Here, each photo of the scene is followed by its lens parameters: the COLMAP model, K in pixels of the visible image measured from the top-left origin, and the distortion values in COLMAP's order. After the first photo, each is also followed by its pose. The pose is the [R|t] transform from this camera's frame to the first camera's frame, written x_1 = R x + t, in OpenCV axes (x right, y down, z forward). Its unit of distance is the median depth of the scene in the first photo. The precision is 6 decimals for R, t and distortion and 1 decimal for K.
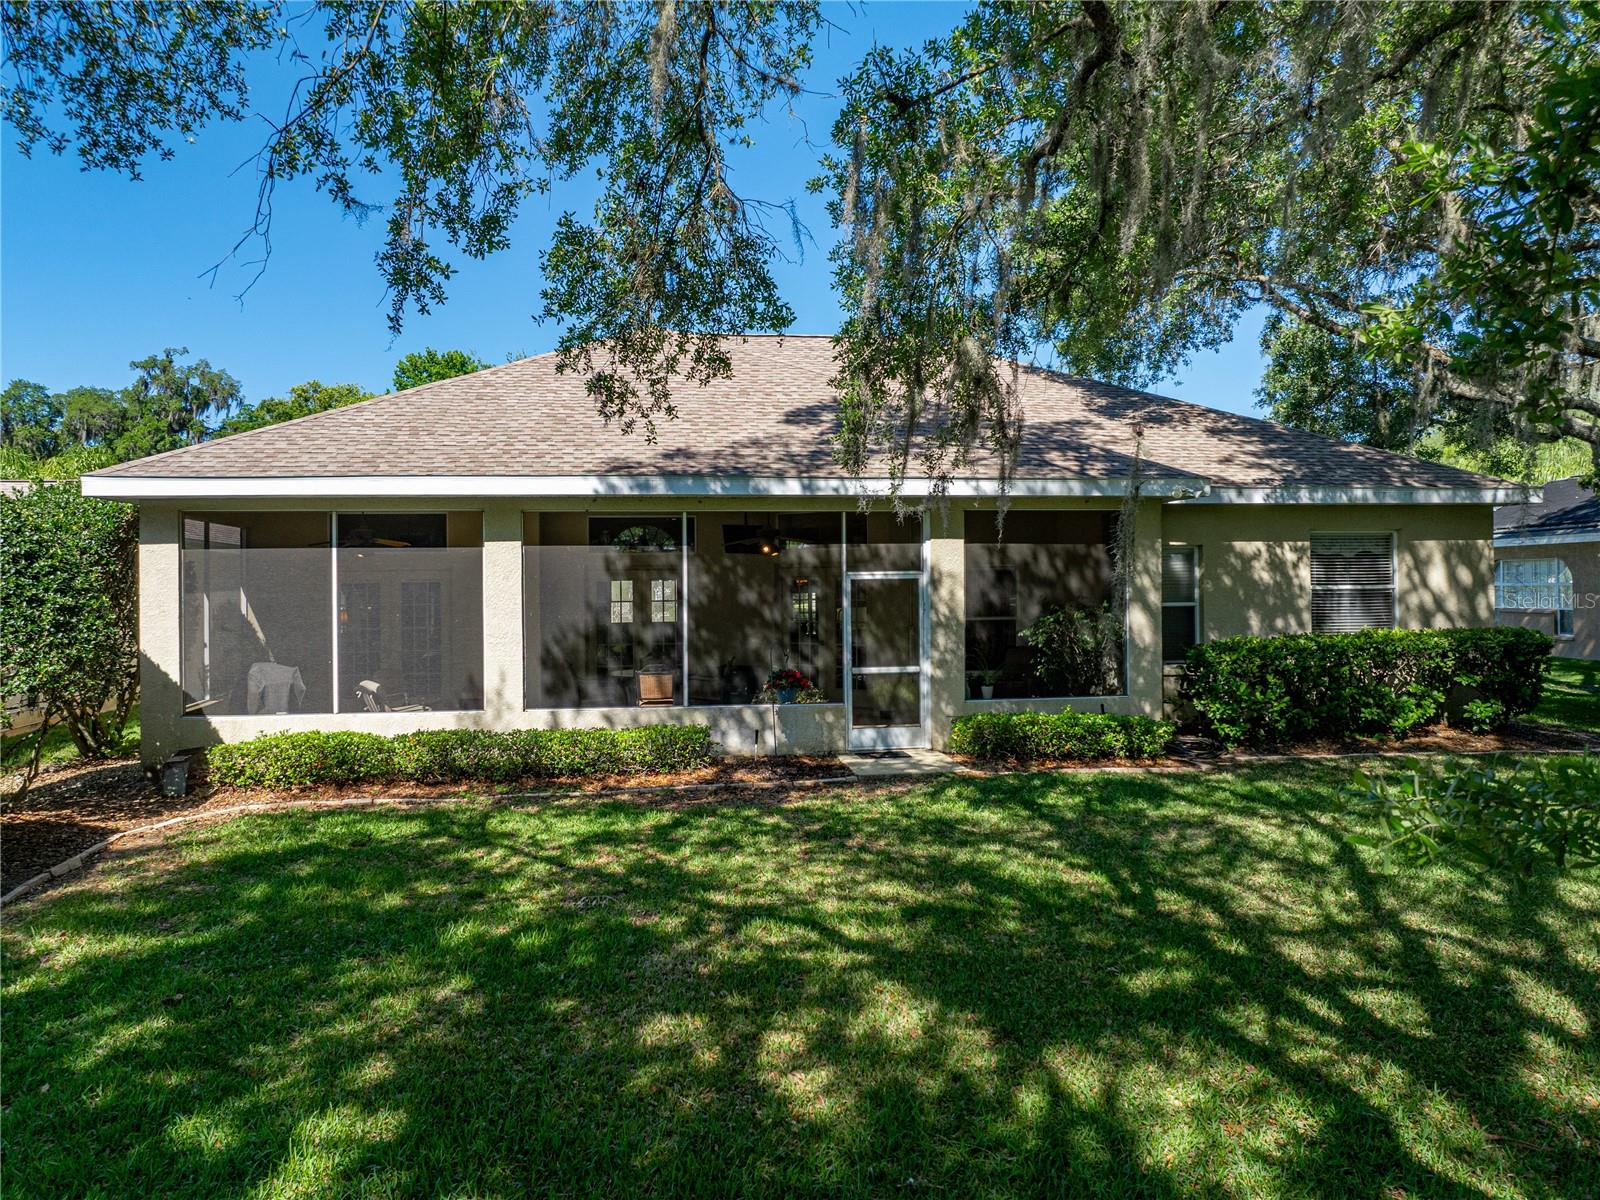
lens RADIAL K [[1135.7, 0, 791.7], [0, 1135.7, 603.2], [0, 0, 1]] dist [-0.023636, 0.008386]
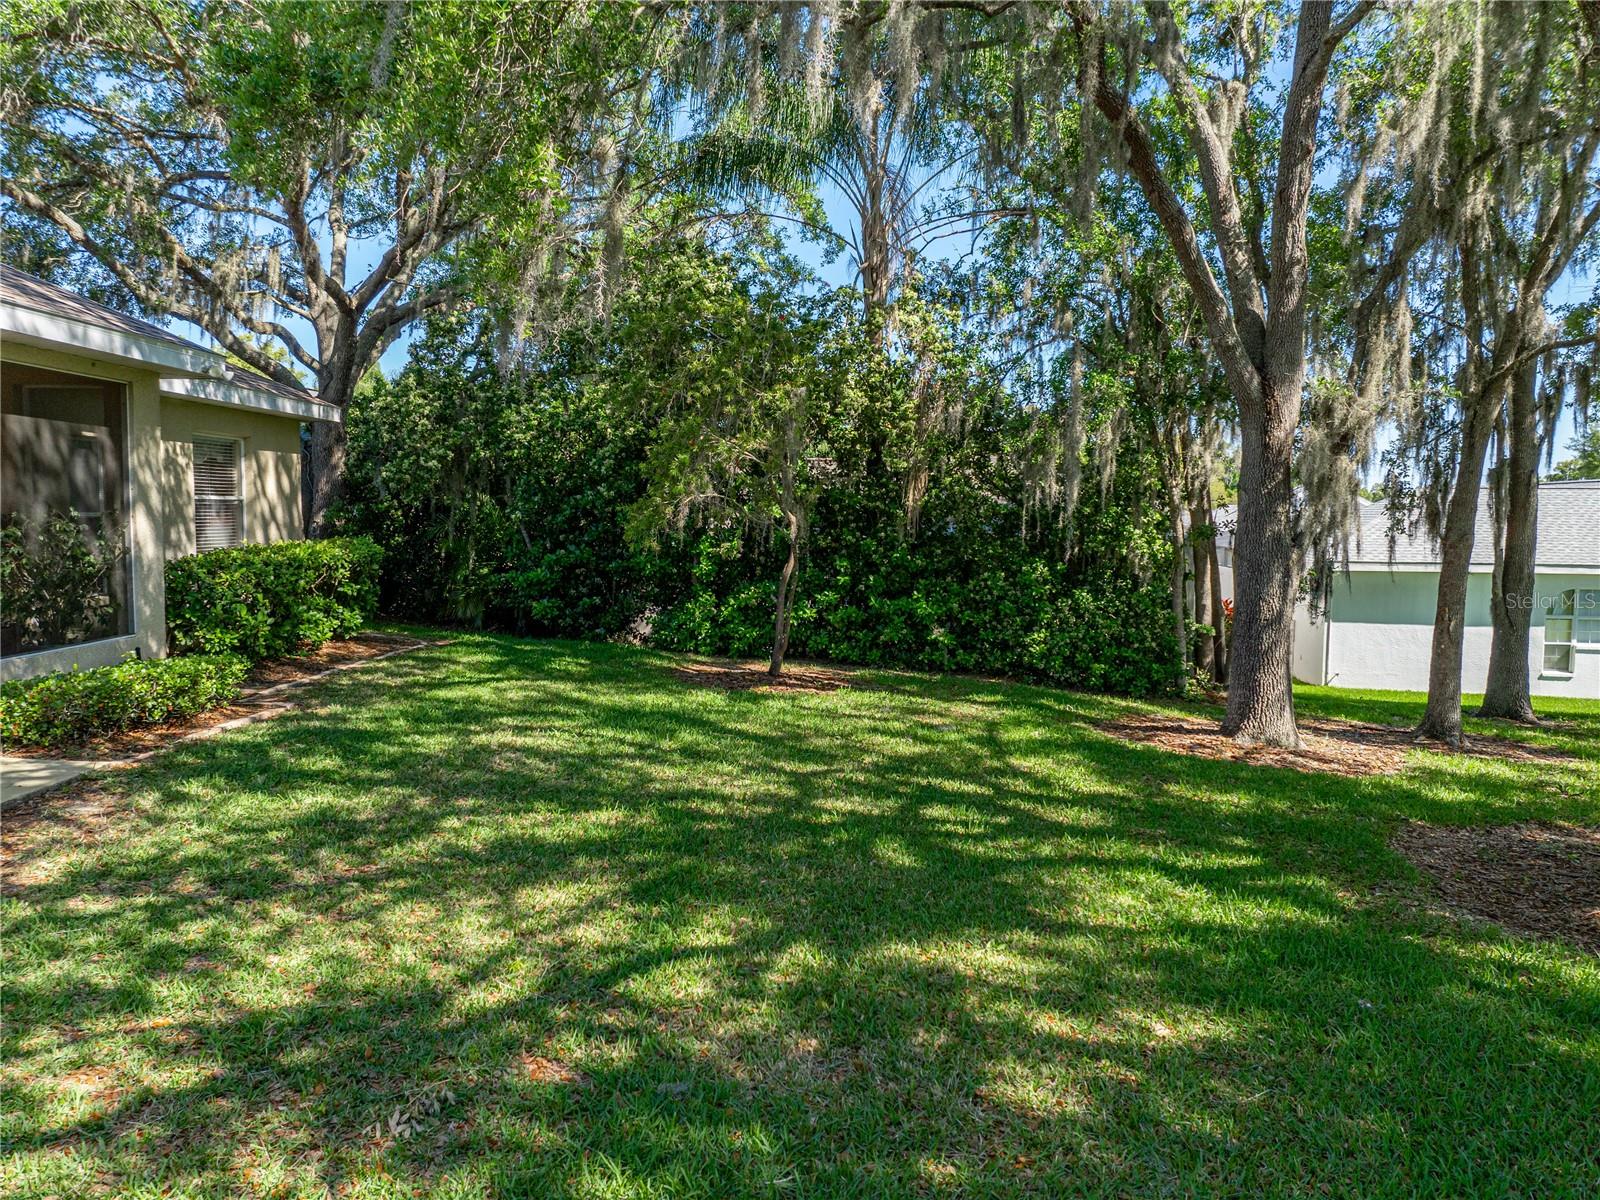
lens RADIAL K [[1135.7, 0, 791.7], [0, 1135.7, 603.2], [0, 0, 1]] dist [-0.023636, 0.008386]
pose [[0.167359, -0.068948, 0.983482, -0.706708], [0.006412, 0.997607, 0.068847, 0.031354], [-0.985875, -0.005216, 0.167400, 0.928529]]
